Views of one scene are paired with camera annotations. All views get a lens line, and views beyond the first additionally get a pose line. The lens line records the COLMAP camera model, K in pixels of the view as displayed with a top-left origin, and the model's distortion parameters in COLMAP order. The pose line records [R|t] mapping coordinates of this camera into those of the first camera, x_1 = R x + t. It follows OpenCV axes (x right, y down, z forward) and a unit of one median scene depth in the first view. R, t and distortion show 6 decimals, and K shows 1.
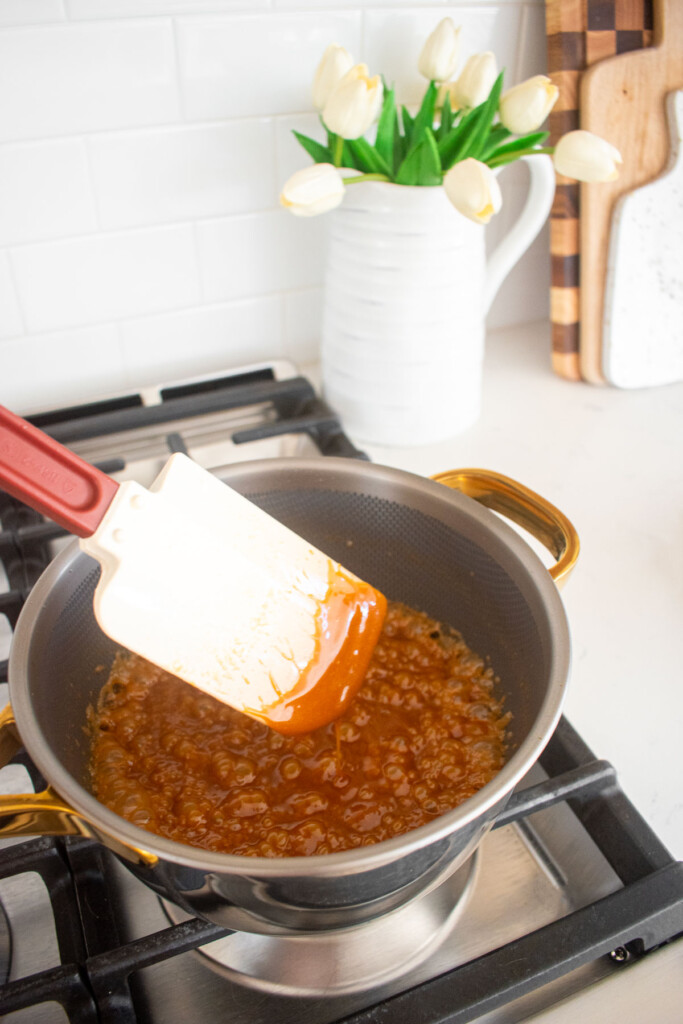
lens RADIAL K [[821.9, 0, 341.5], [0, 821.9, 512.0], [0, 0, 1]] dist [-0.080728, 0.004660]
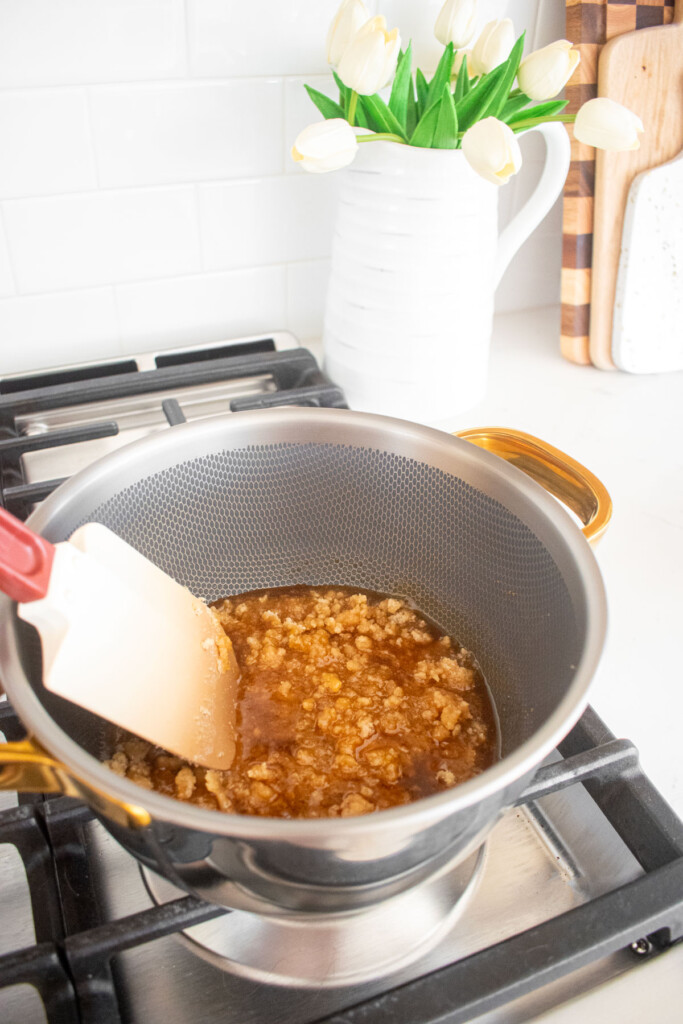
lens RADIAL K [[821.9, 0, 341.5], [0, 821.9, 512.0], [0, 0, 1]] dist [-0.080728, 0.004660]
pose [[0.999420, 0.028268, 0.018997, -0.029095], [-0.028079, 0.999554, -0.010140, 0.060518], [-0.019275, 0.009600, 0.999768, 0.064543]]
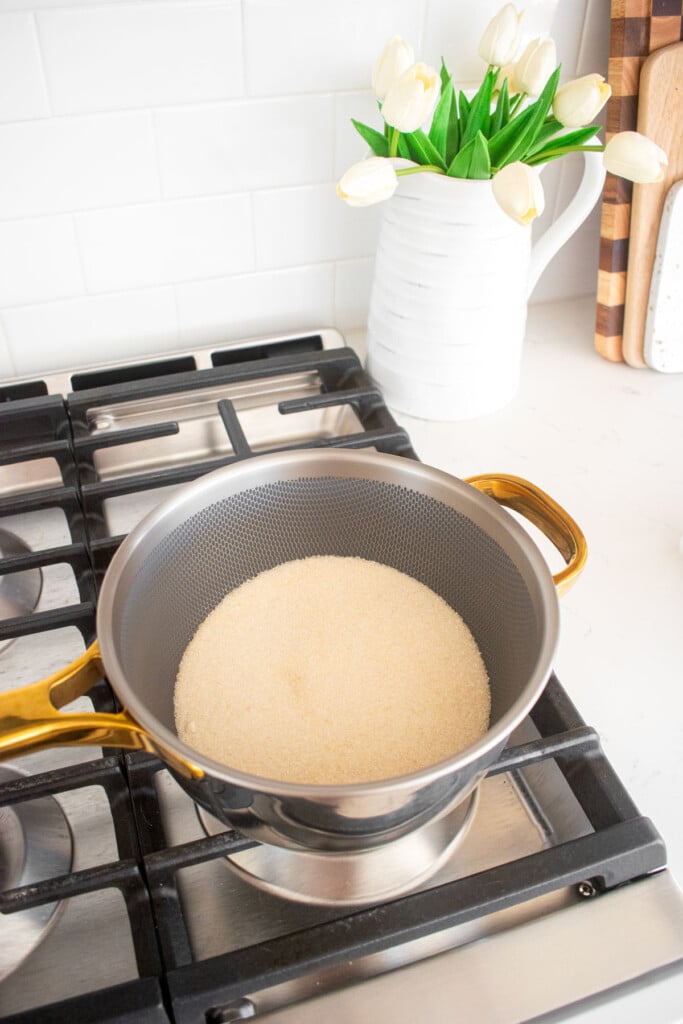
lens RADIAL K [[894.3, 0, 342.4], [0, 894.3, 515.2], [0, 0, 1]] dist [-0.067342, 0.003867]
pose [[0.997265, 0.060816, -0.042007, 0.008632], [-0.057508, 0.995455, 0.075908, -0.066434], [0.046433, -0.073284, 0.996230, -0.243346]]
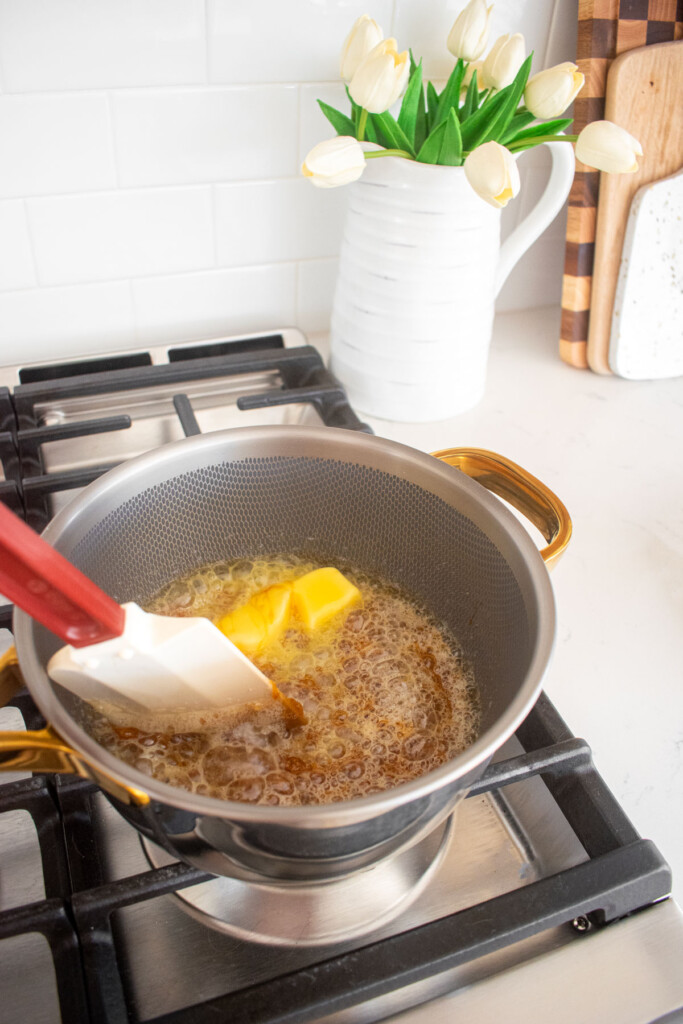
lens RADIAL K [[827.8, 0, 343.2], [0, 827.8, 512.3], [0, 0, 1]] dist [-0.079689, 0.007412]
pose [[0.997797, 0.065801, 0.008472, -0.006065], [-0.066048, 0.997261, 0.033295, 0.002752], [-0.006258, -0.033781, 0.999410, -0.033291]]
